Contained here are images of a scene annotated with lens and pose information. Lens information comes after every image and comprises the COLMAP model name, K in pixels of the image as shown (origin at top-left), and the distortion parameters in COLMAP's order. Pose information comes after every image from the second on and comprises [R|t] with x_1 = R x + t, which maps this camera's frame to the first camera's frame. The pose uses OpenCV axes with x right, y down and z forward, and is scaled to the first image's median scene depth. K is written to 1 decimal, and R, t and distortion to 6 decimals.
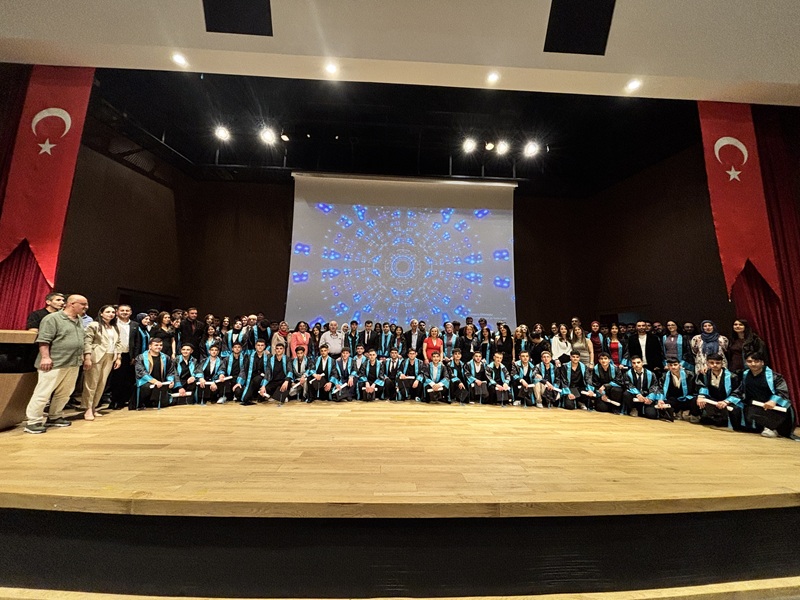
lens RADIAL K [[323.8, 0, 396.8], [0, 323.8, 300.8], [0, 0, 1]] dist [0.004754, 0.000411]
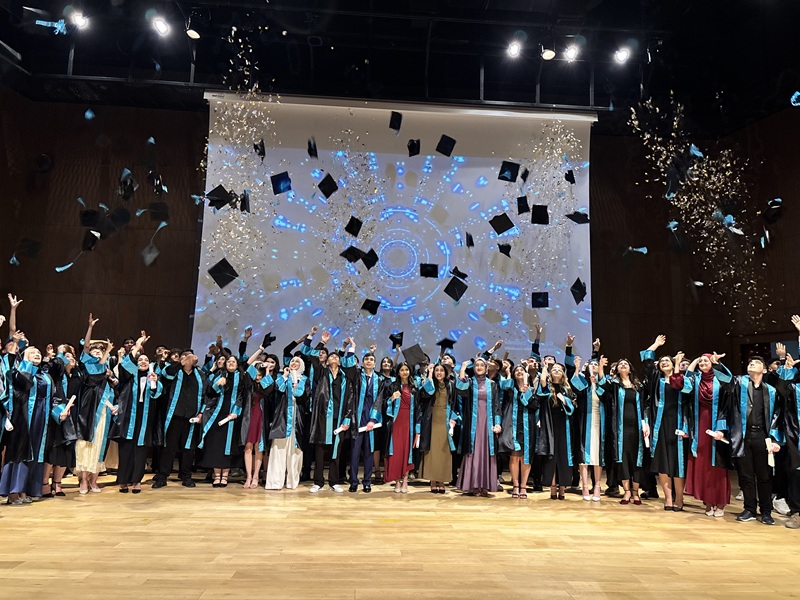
lens RADIAL K [[609.3, 0, 400.6], [0, 609.3, 303.5], [0, 0, 1]] dist [0.038829, -0.013726]
pose [[0.999865, 0.005714, 0.015397, 0.016636], [-0.005740, 0.999982, 0.001643, -0.066603], [-0.015387, -0.001731, 0.999880, -0.210451]]
